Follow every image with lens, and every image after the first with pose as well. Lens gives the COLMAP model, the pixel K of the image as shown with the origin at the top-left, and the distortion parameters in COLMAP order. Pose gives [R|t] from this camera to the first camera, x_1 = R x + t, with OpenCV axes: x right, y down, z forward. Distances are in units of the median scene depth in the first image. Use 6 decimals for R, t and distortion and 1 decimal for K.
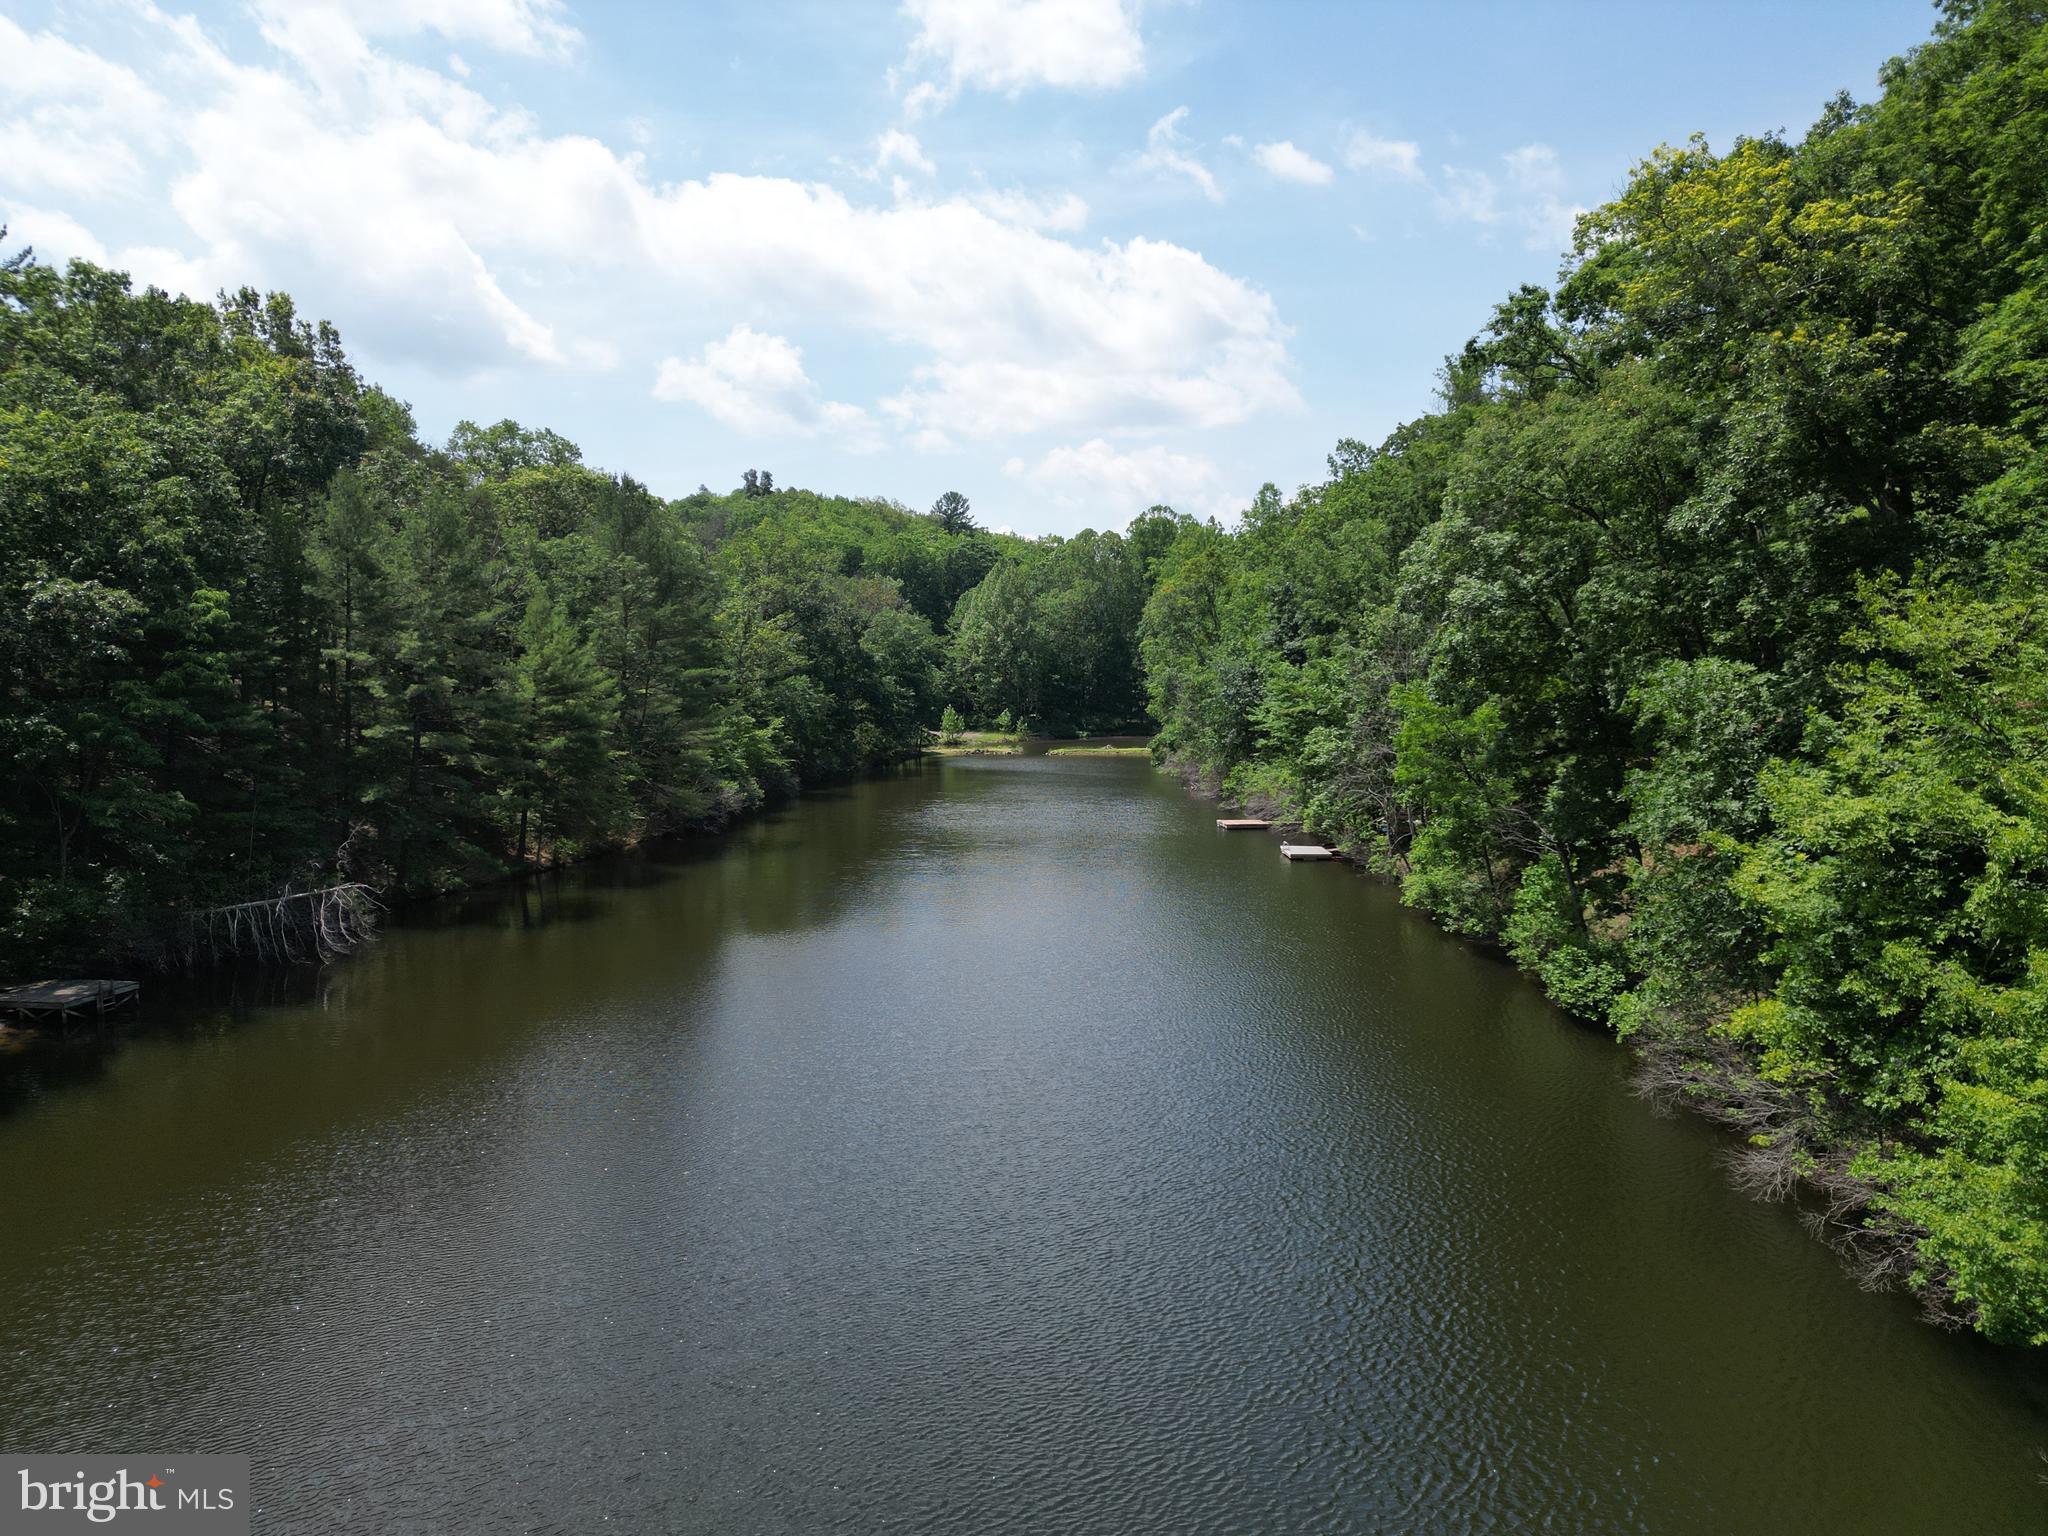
lens RADIAL K [[1429.8, 0, 1057.4], [0, 1429.8, 671.0], [0, 0, 1]] dist [-0.104716, 0.000106]
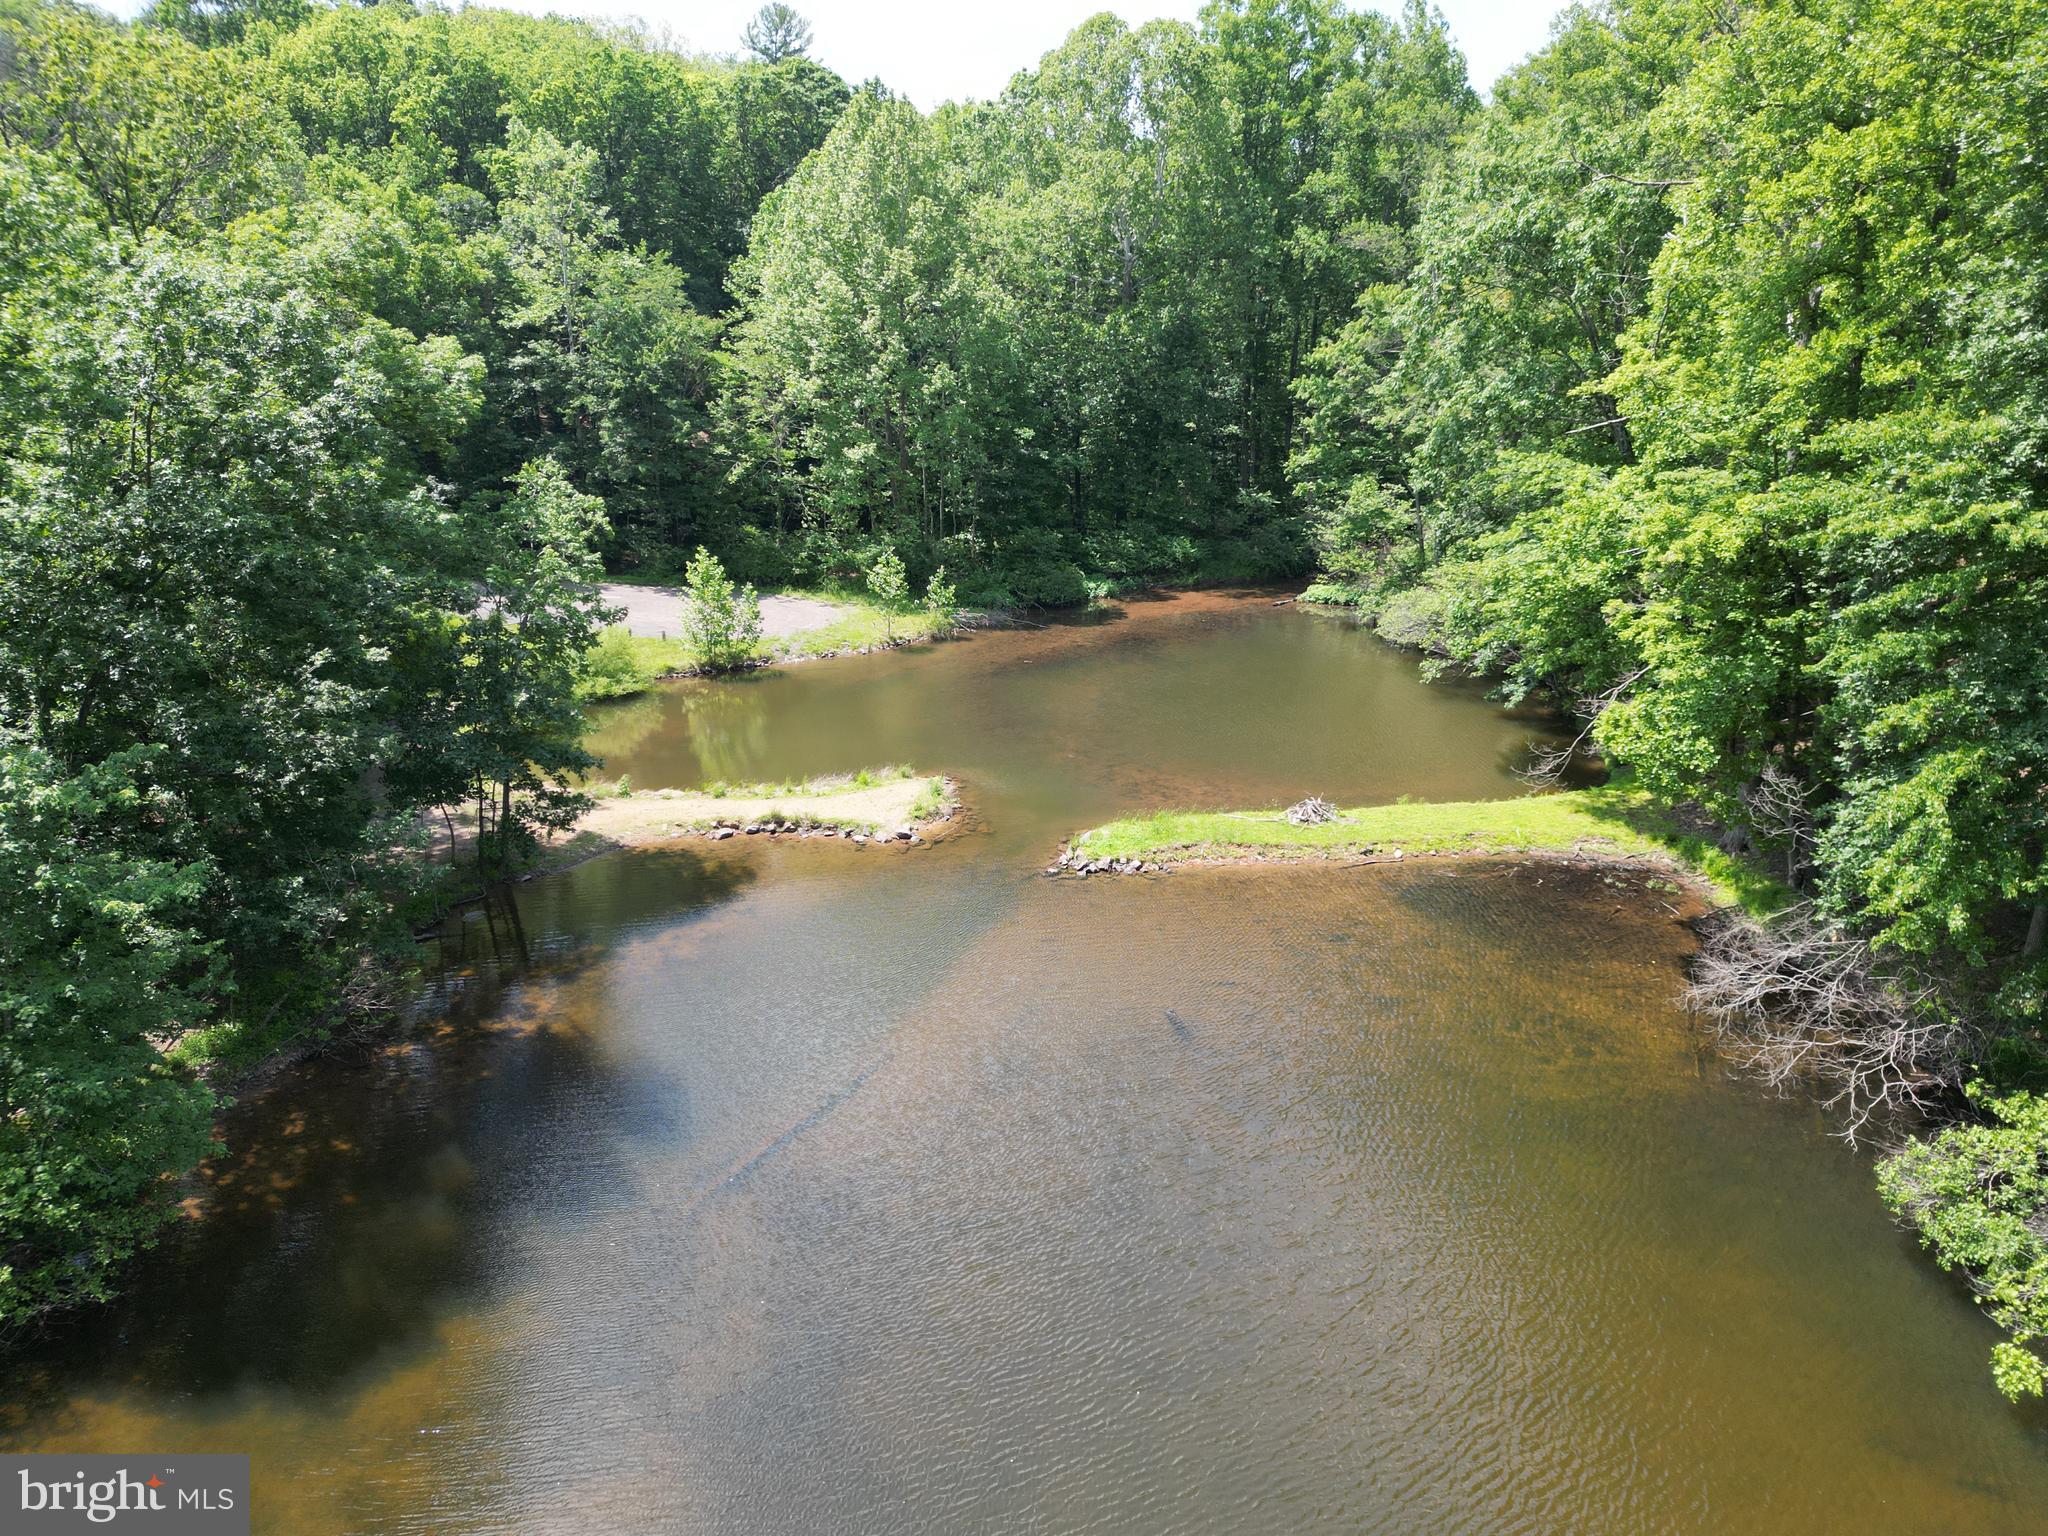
lens RADIAL K [[1441.3, 0, 1024.0], [0, 1441.3, 768.0], [0, 0, 1]] dist [0.071526, -0.067011]
pose [[0.998887, -0.008825, 0.046333, -0.018915], [-0.004474, 0.960179, 0.279350, -0.016607], [-0.046953, -0.279246, 0.959071, 0.592971]]
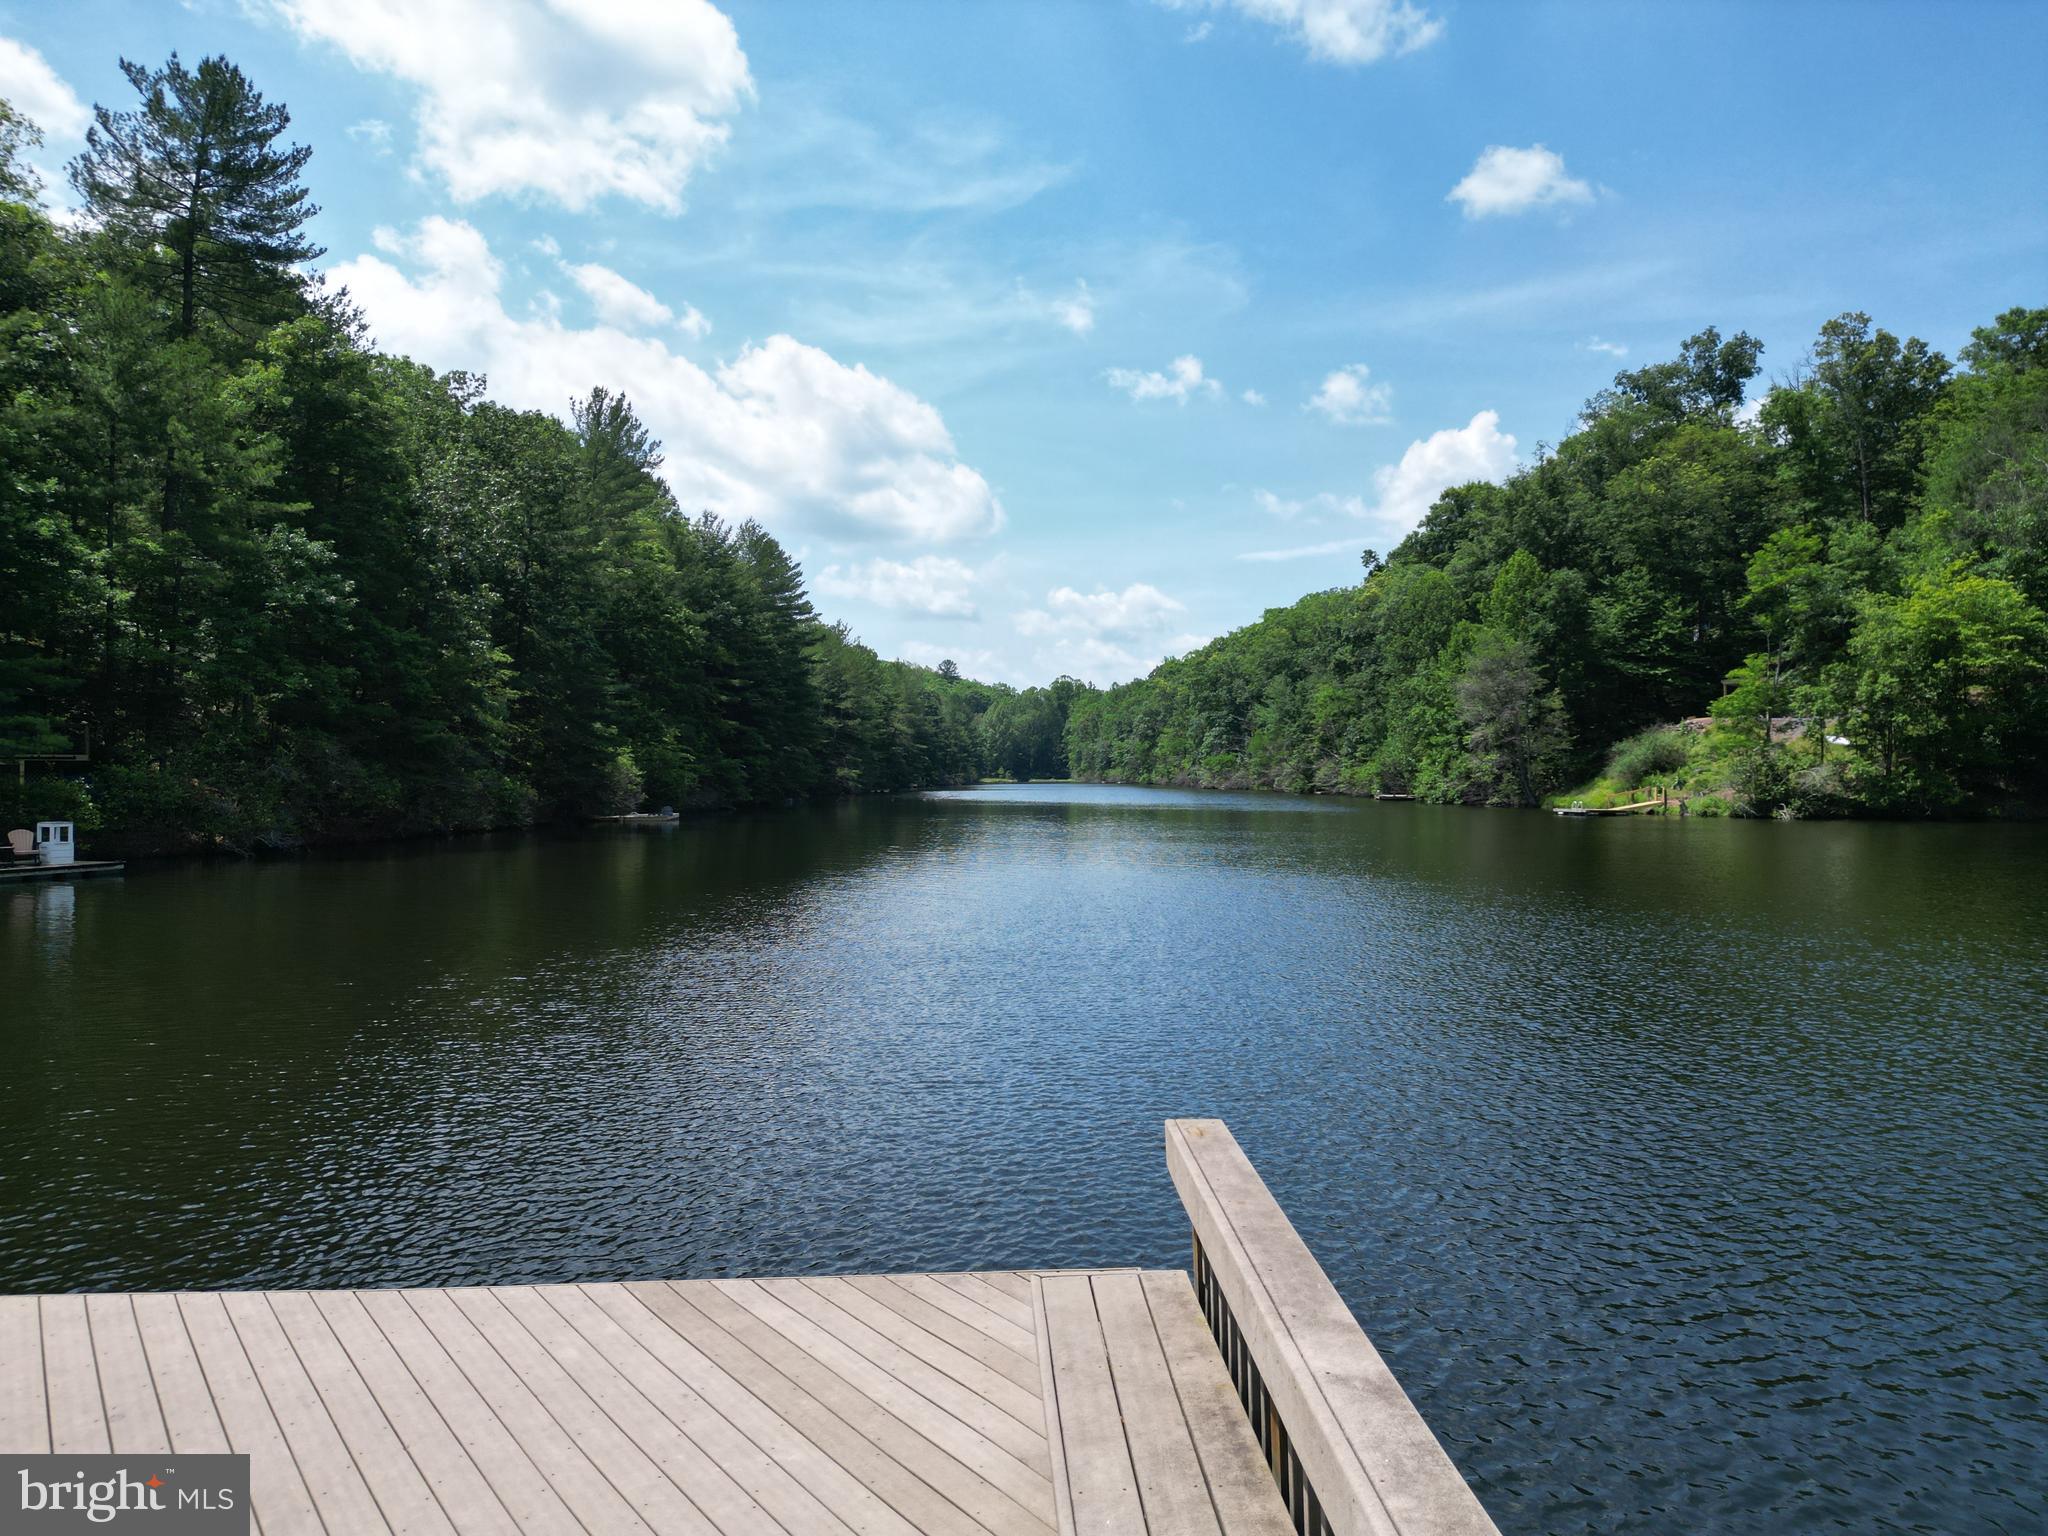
lens RADIAL K [[1441.3, 0, 1024.0], [0, 1441.3, 768.0], [0, 0, 1]] dist [0.071526, -0.067011]
pose [[0.997126, -0.001910, 0.075736, -0.156596], [0.002409, 0.999976, -0.006501, 0.037428], [-0.075722, 0.006665, 0.997107, -1.146860]]
